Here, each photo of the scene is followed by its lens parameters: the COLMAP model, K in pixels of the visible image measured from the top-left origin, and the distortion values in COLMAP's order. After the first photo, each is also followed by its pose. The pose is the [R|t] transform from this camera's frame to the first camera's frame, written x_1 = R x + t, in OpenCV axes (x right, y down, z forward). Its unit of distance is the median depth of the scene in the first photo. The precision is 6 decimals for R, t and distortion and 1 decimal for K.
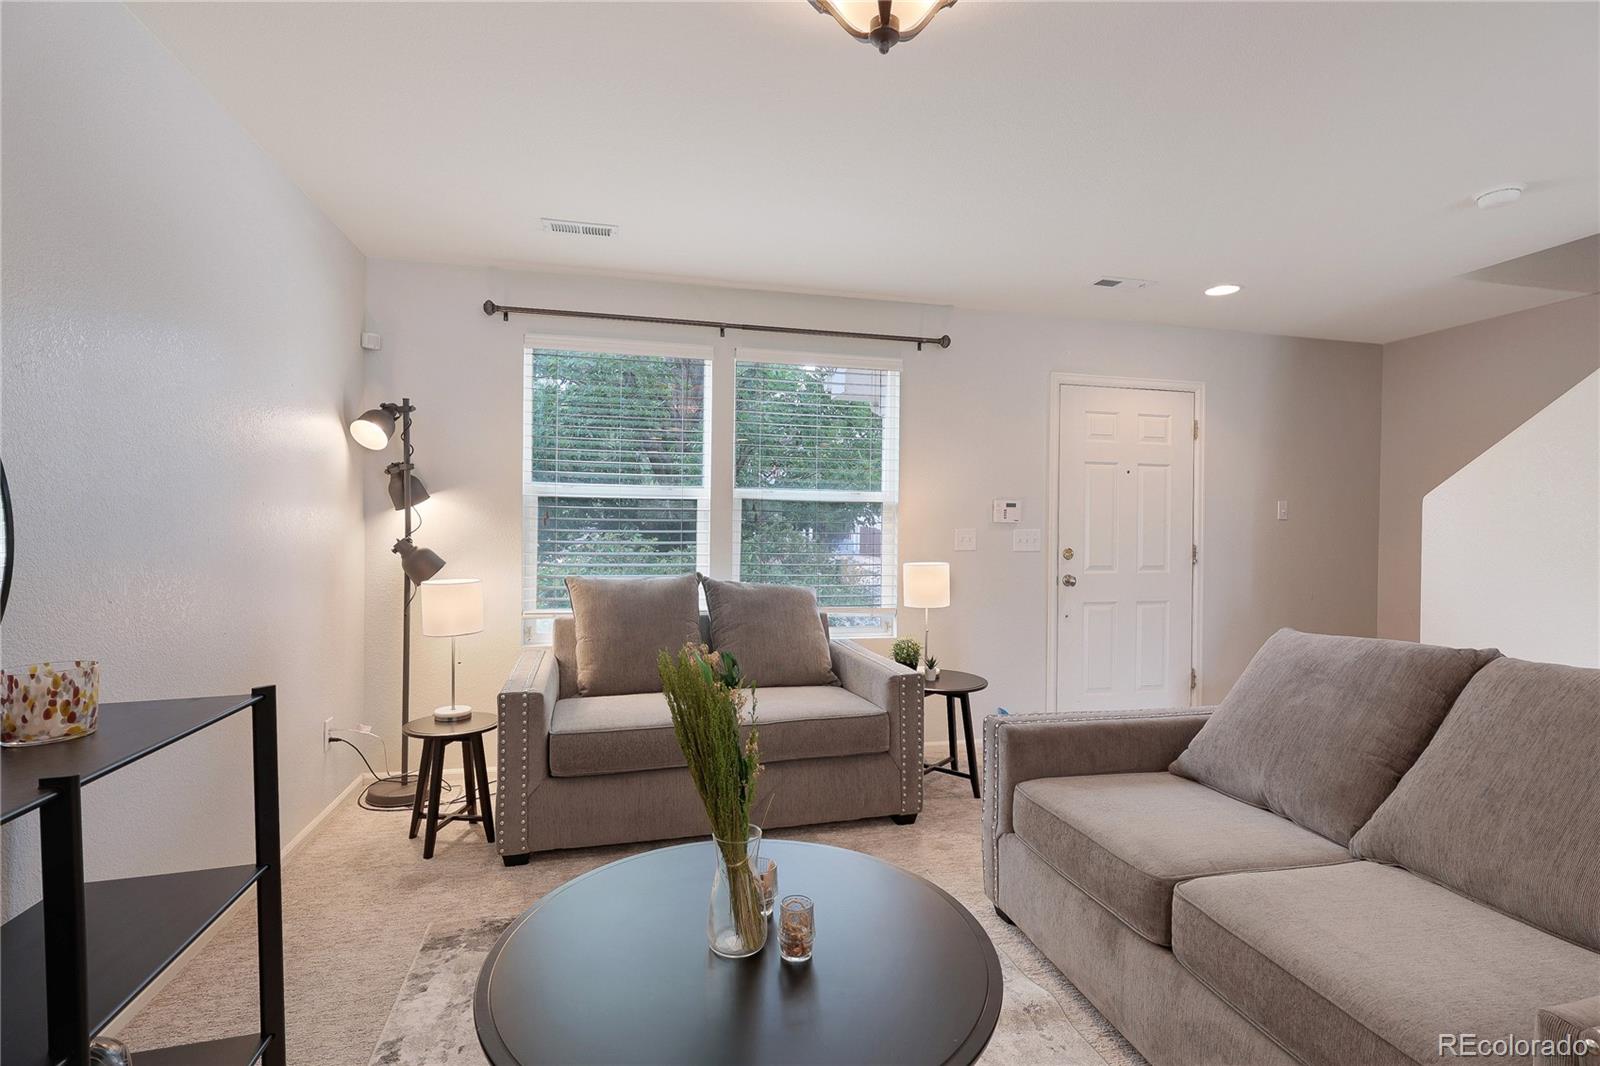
lens RADIAL K [[745.1, 0, 794.4], [0, 745.1, 531.4], [0, 0, 1]] dist [0.001656, 0.000545]
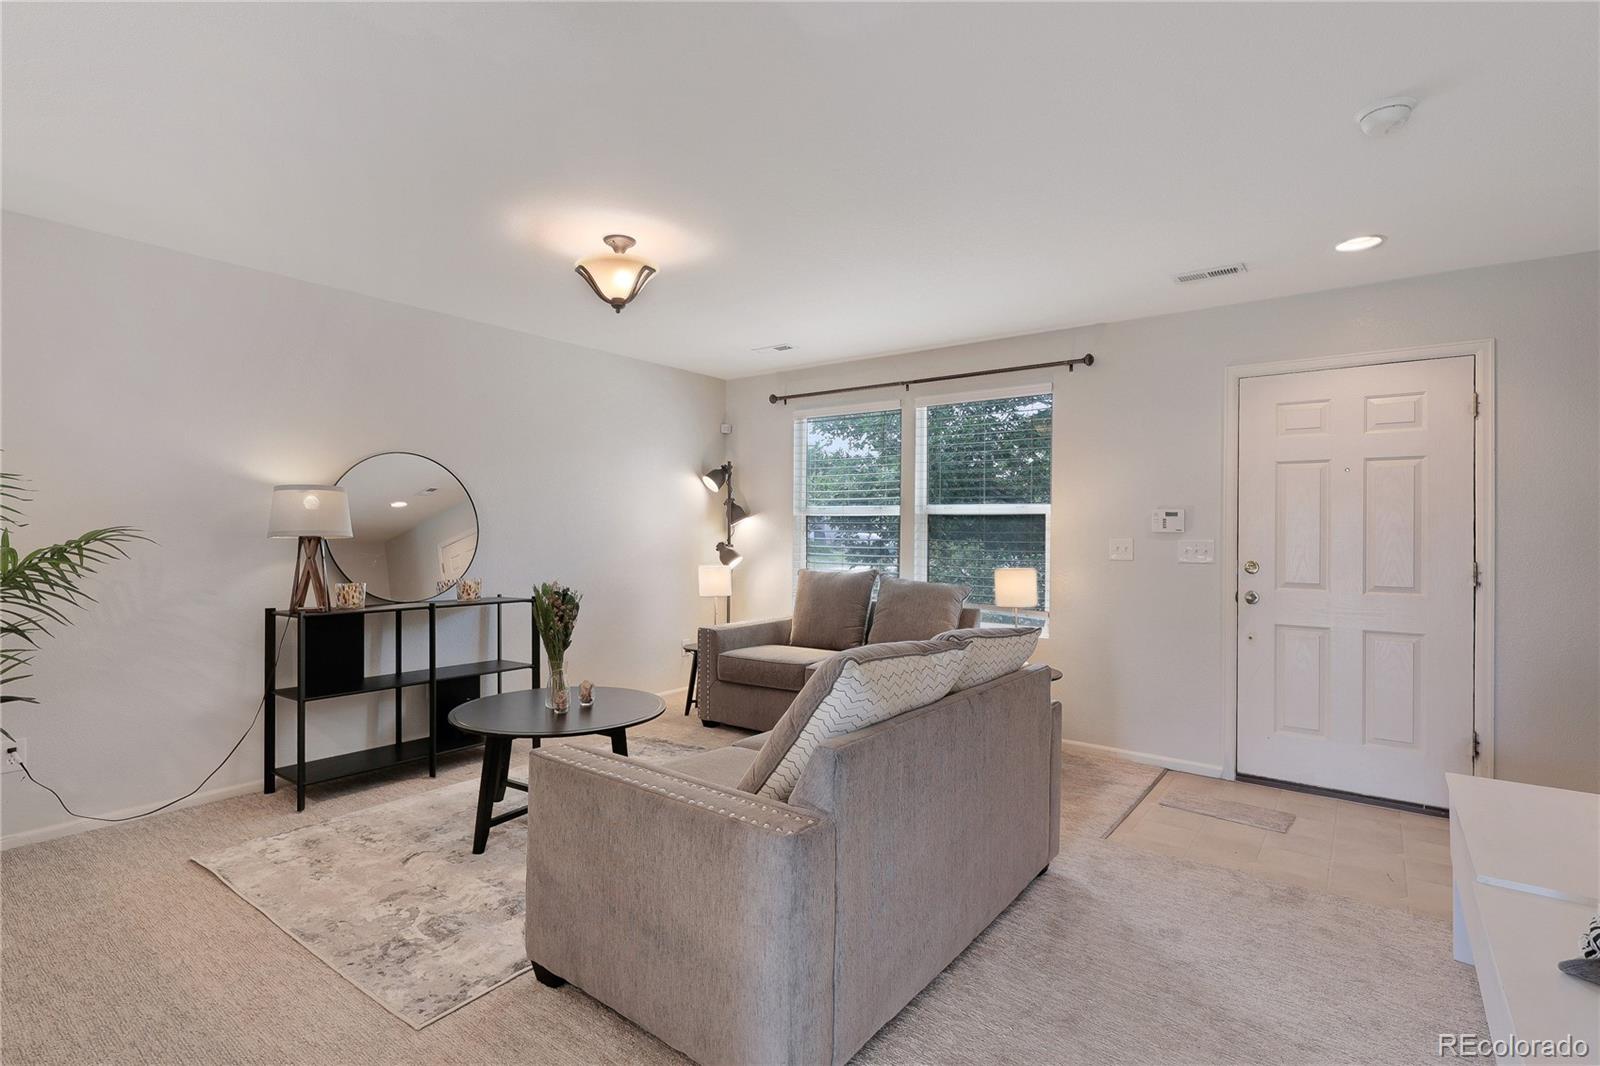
lens RADIAL K [[745.1, 0, 794.4], [0, 745.1, 531.4], [0, 0, 1]] dist [0.001656, 0.000545]
pose [[0.636589, -0.004665, -0.771190, 0.738644], [-0.011972, 0.999801, -0.015931, 0.008242], [0.771111, 0.019374, 0.636406, 0.017694]]
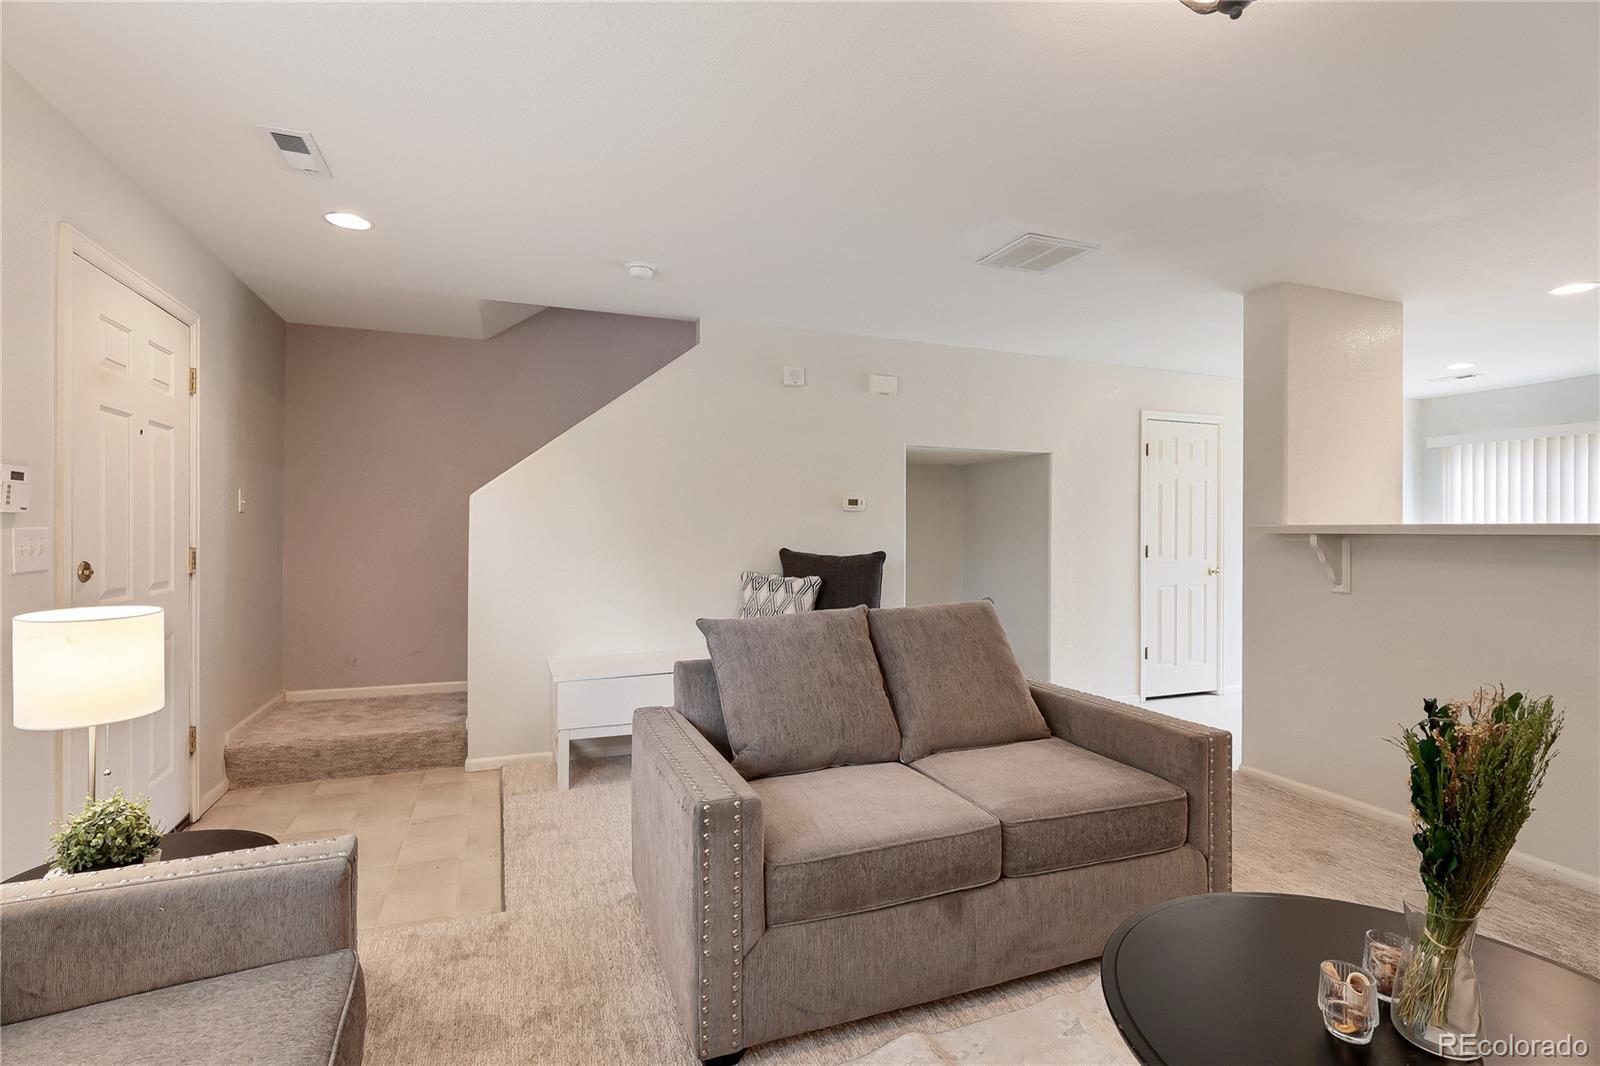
lens RADIAL K [[745.1, 0, 794.4], [0, 745.1, 531.4], [0, 0, 1]] dist [0.001656, 0.000545]
pose [[-0.151341, -0.013859, 0.988384, -0.254471], [-0.001494, 0.999904, 0.013792, -0.007714], [-0.988480, 0.000611, -0.151347, 0.602425]]
